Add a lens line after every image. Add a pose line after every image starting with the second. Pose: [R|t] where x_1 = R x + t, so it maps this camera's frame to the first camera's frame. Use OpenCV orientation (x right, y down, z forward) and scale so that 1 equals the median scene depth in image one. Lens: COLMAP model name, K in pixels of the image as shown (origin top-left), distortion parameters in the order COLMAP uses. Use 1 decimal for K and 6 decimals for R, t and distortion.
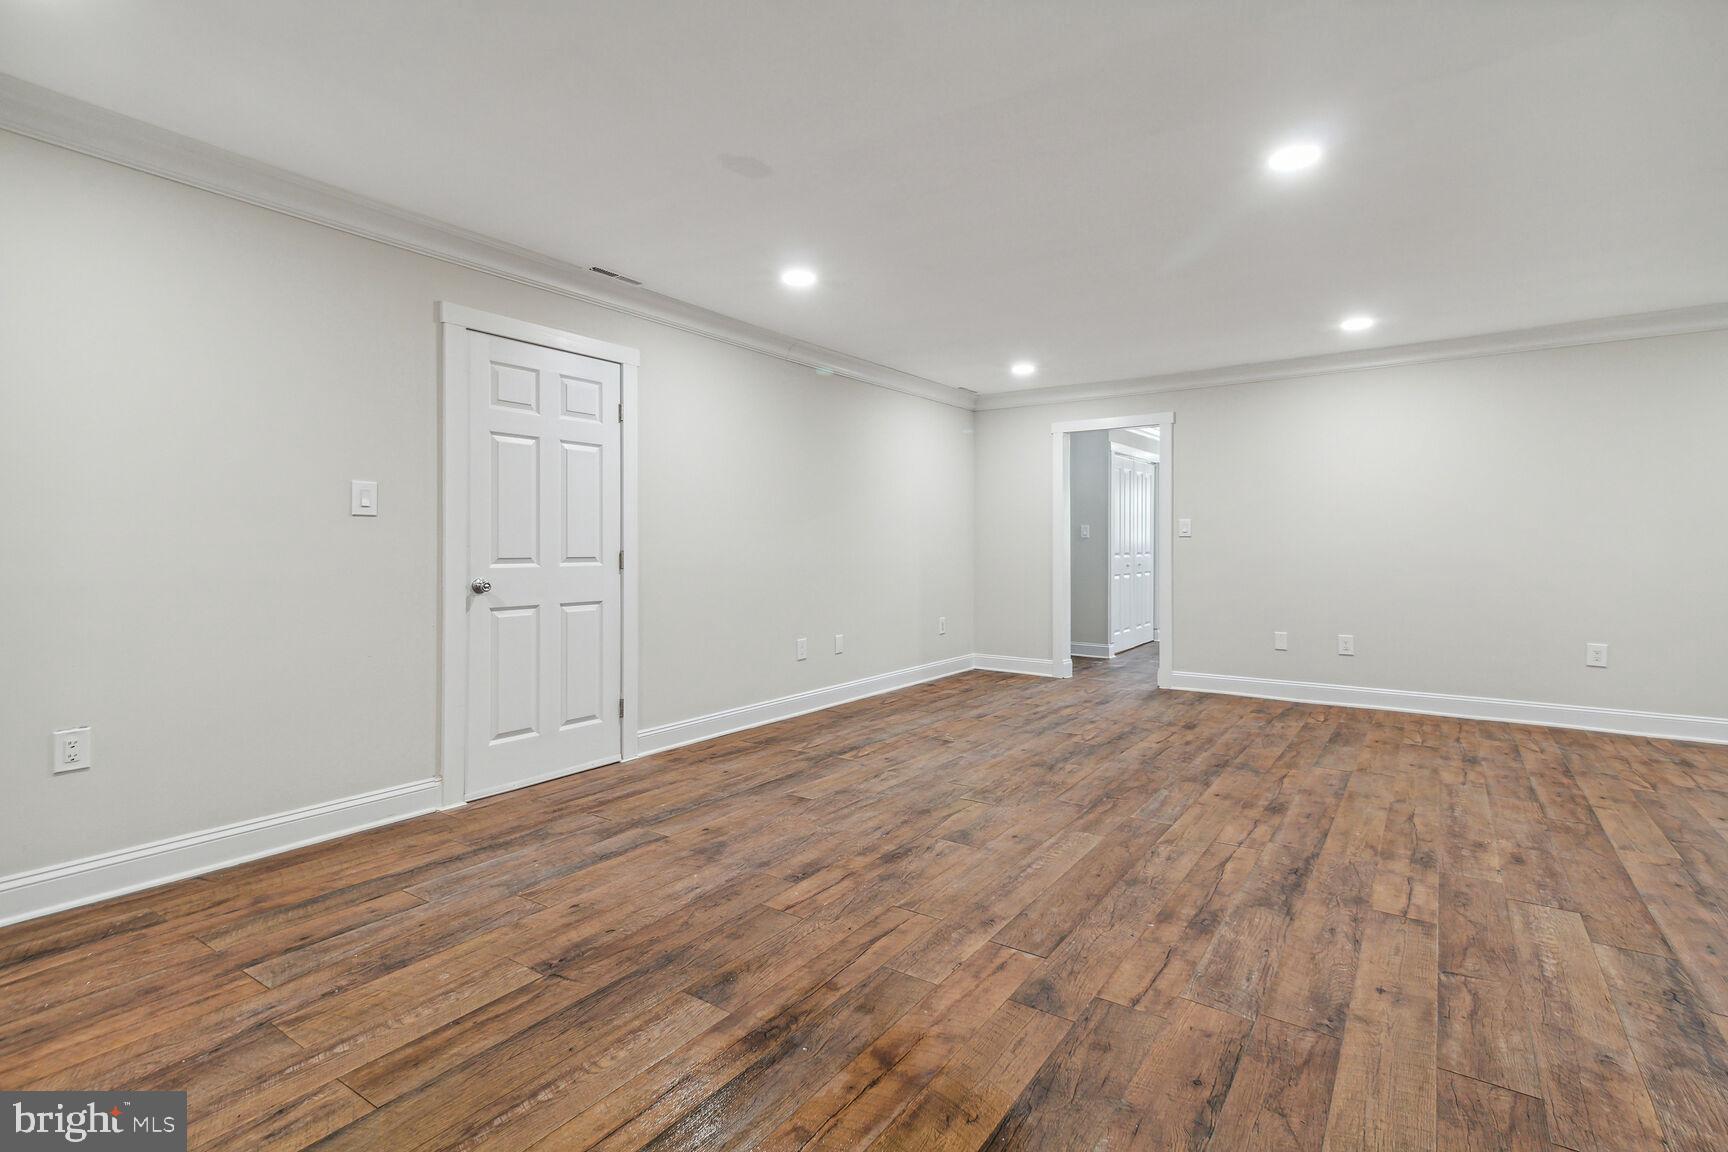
lens RADIAL K [[806.0, 0, 871.9], [0, 806.0, 542.5], [0, 0, 1]] dist [0.022341, 0.000097]
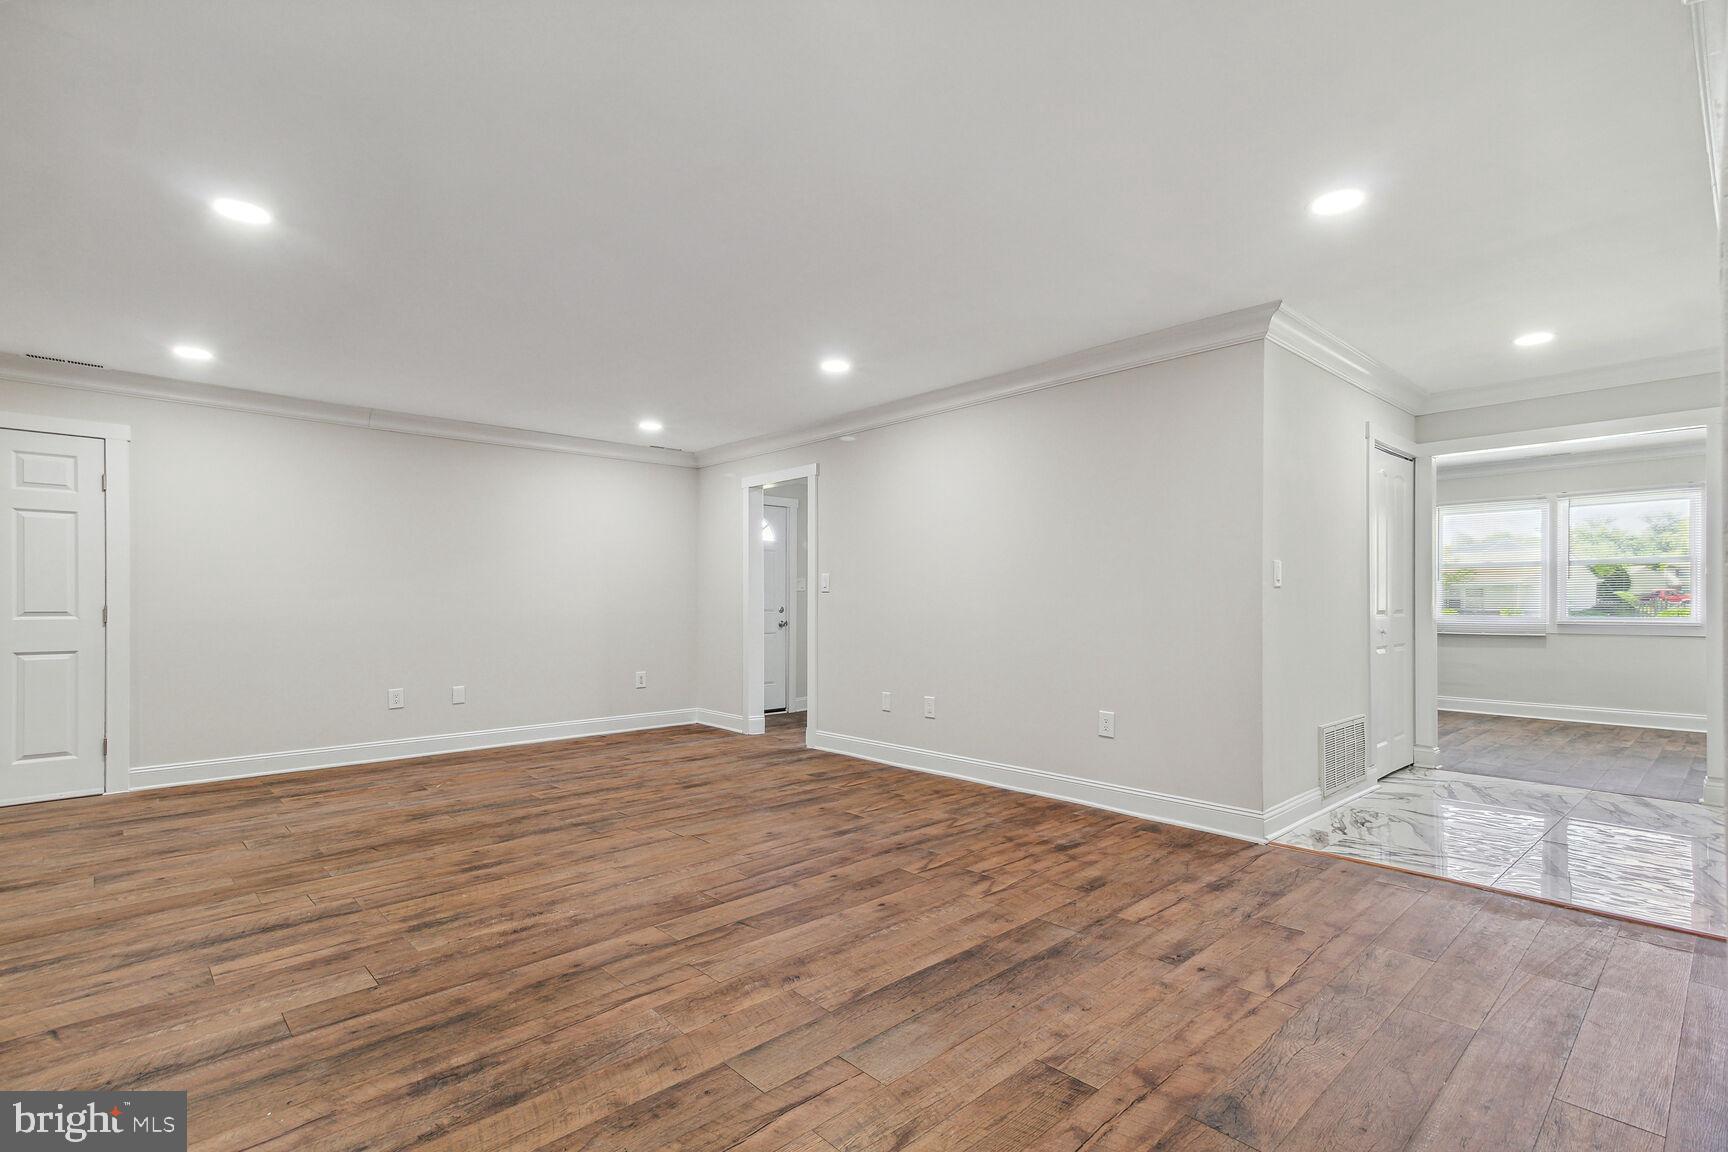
lens RADIAL K [[807.0, 0, 882.9], [0, 807.0, 572.9], [0, 0, 1]] dist [0.022569, 0.001405]
pose [[0.980383, -0.006073, -0.197008, 1.174650], [0.000416, 0.999587, -0.028742, -0.002588], [0.197101, 0.028096, 0.979981, 0.114456]]
